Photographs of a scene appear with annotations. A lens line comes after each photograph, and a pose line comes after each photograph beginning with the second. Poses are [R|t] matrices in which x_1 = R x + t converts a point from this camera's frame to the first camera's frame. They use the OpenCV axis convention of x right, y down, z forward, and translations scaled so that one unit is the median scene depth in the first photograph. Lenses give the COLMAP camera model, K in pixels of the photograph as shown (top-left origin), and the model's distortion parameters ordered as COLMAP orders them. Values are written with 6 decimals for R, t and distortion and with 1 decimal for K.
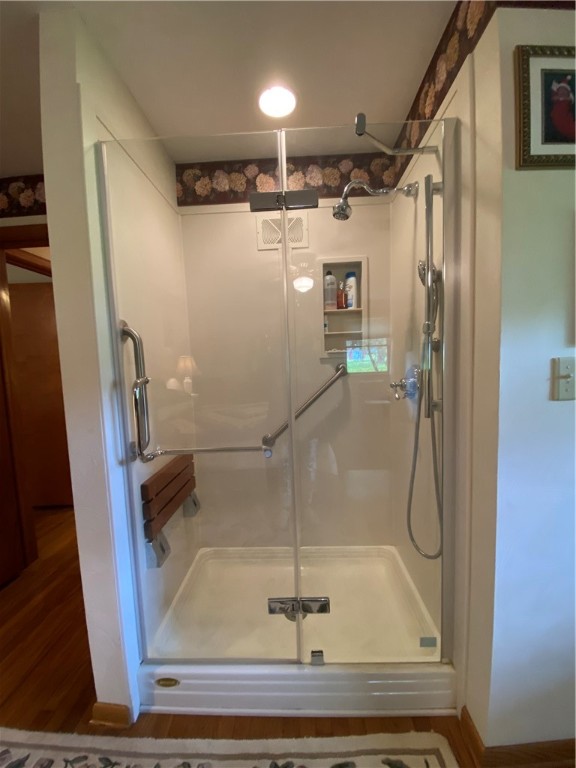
lens RADIAL K [[309.0, 0, 286.5], [0, 309.0, 386.2], [0, 0, 1]] dist [0.022696, -0.022075]
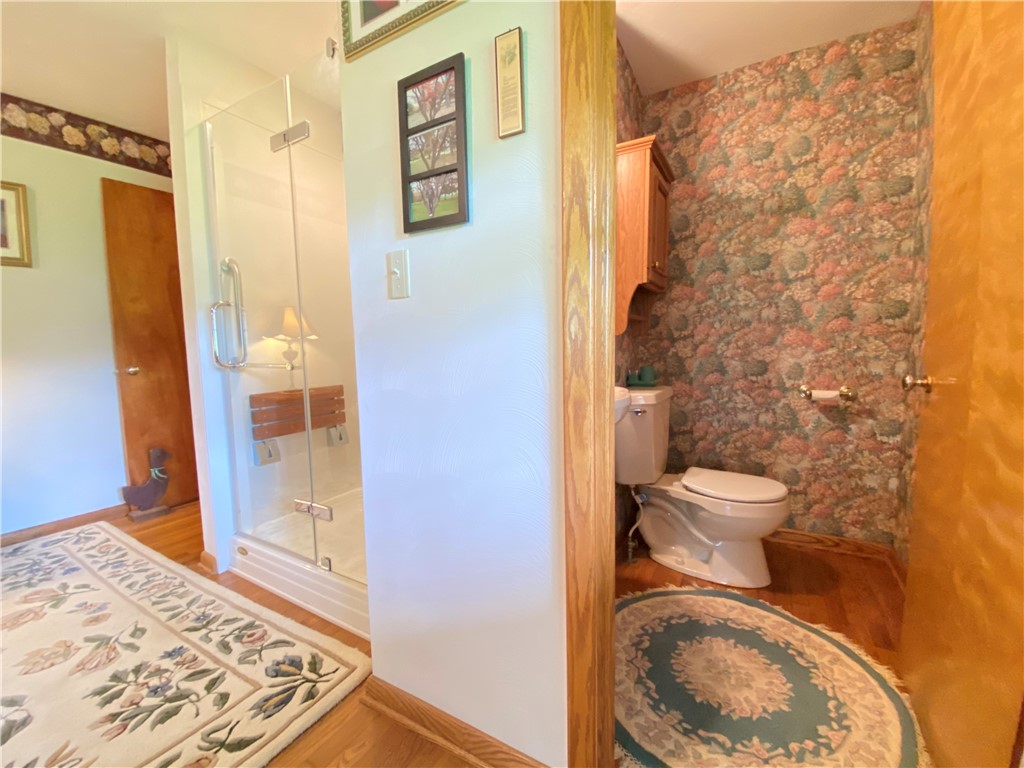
lens RADIAL K [[412.0, 0, 512.0], [0, 412.0, 384.0], [0, 0, 1]] dist [0.022696, -0.022075]
pose [[0.884621, 0.069780, -0.461060, 1.277012], [-0.056784, 0.997502, 0.042018, 0.163662], [0.462840, -0.010989, 0.886374, 0.039078]]
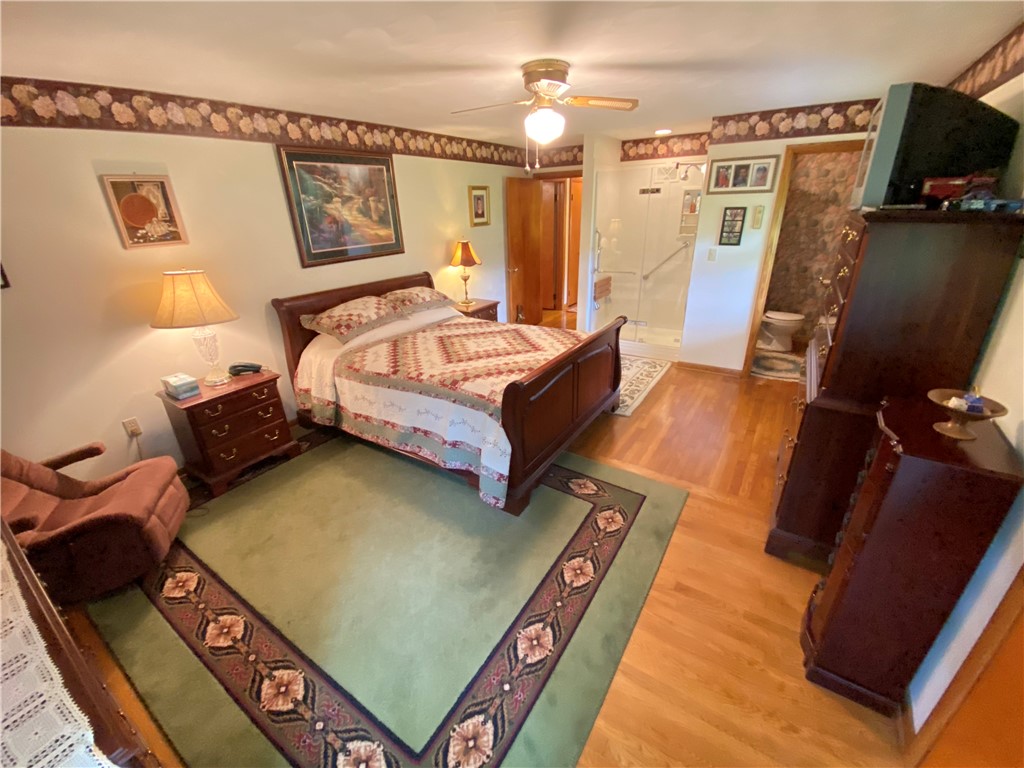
lens RADIAL K [[412.0, 0, 512.0], [0, 412.0, 384.0], [0, 0, 1]] dist [0.022696, -0.022075]
pose [[0.856210, 0.218746, -0.468033, 1.066324], [-0.050482, 0.937027, 0.345590, -0.116872], [0.514156, -0.272271, 0.813334, -3.310355]]
